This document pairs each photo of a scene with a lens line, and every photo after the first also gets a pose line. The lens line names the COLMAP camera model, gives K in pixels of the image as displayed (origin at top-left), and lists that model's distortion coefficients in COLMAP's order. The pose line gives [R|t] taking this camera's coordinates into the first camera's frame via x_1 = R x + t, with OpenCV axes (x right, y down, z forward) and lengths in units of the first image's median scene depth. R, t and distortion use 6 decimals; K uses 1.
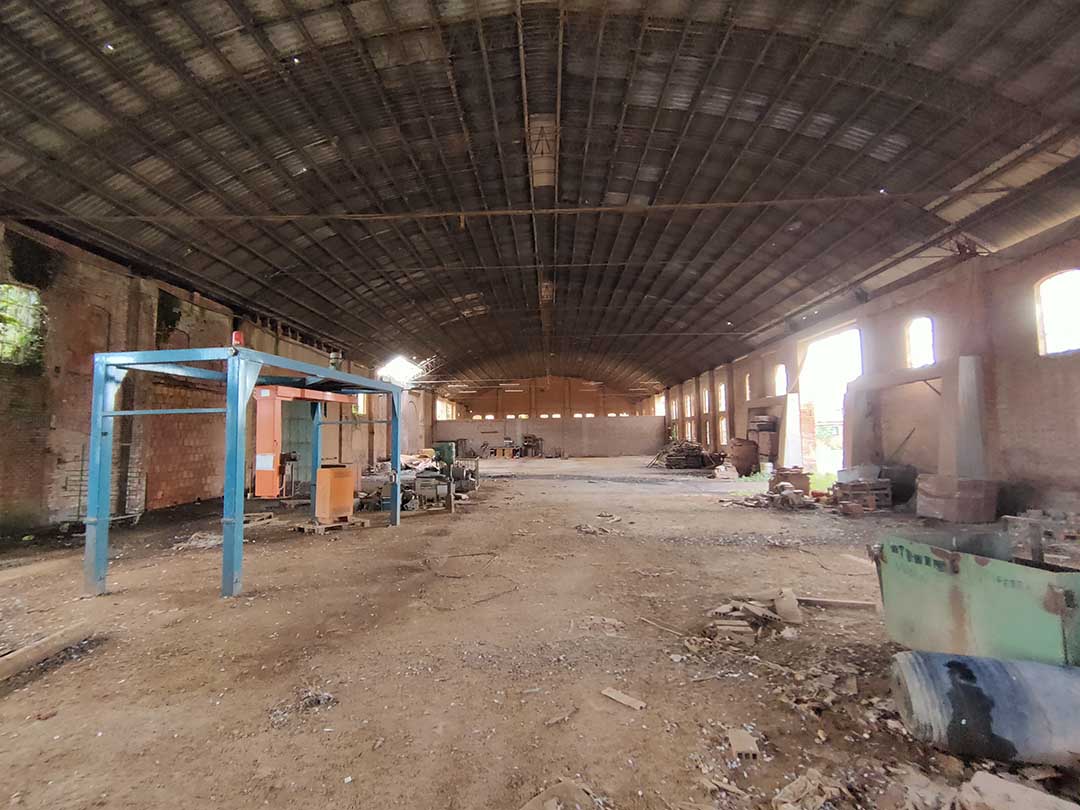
lens RADIAL K [[508.5, 0, 536.8], [0, 508.5, 391.9], [0, 0, 1]] dist [0.003918, -0.003975]
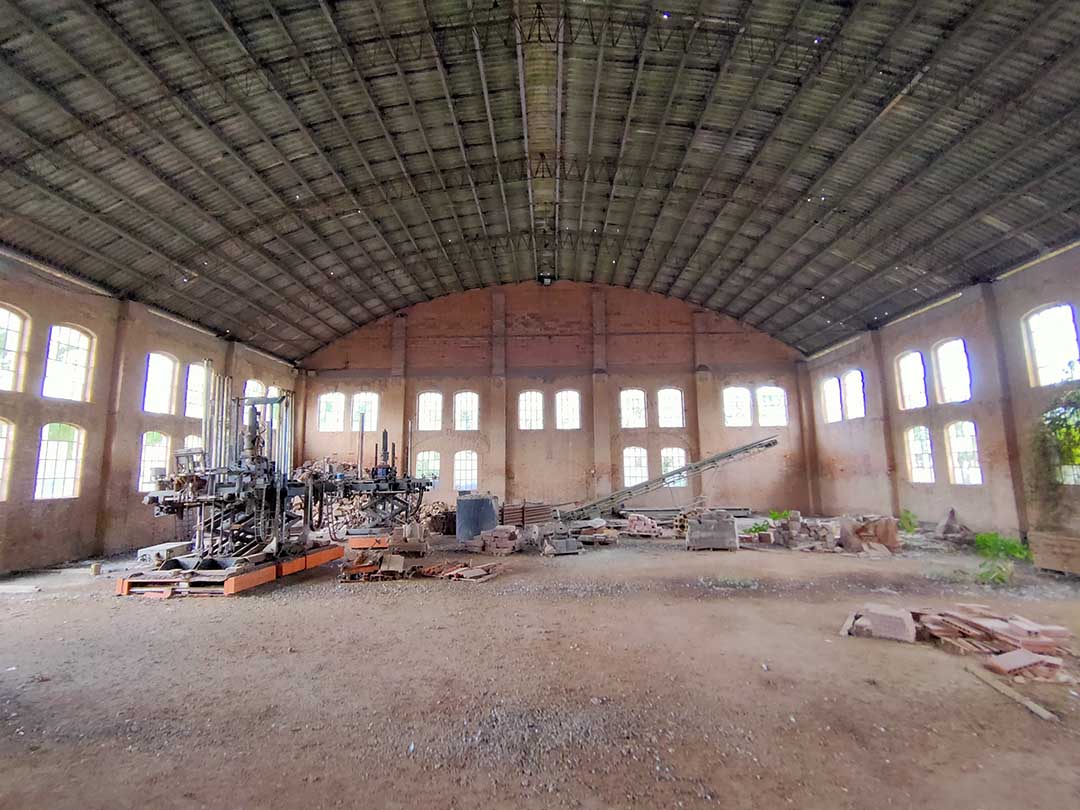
lens RADIAL K [[508.5, 0, 536.8], [0, 508.5, 391.9], [0, 0, 1]] dist [0.003918, -0.003975]
pose [[0.999998, 0.002165, 0.000550, 0.003582], [-0.002131, 0.998375, -0.056953, 0.009660], [-0.000672, 0.056952, 0.998377, 0.111852]]
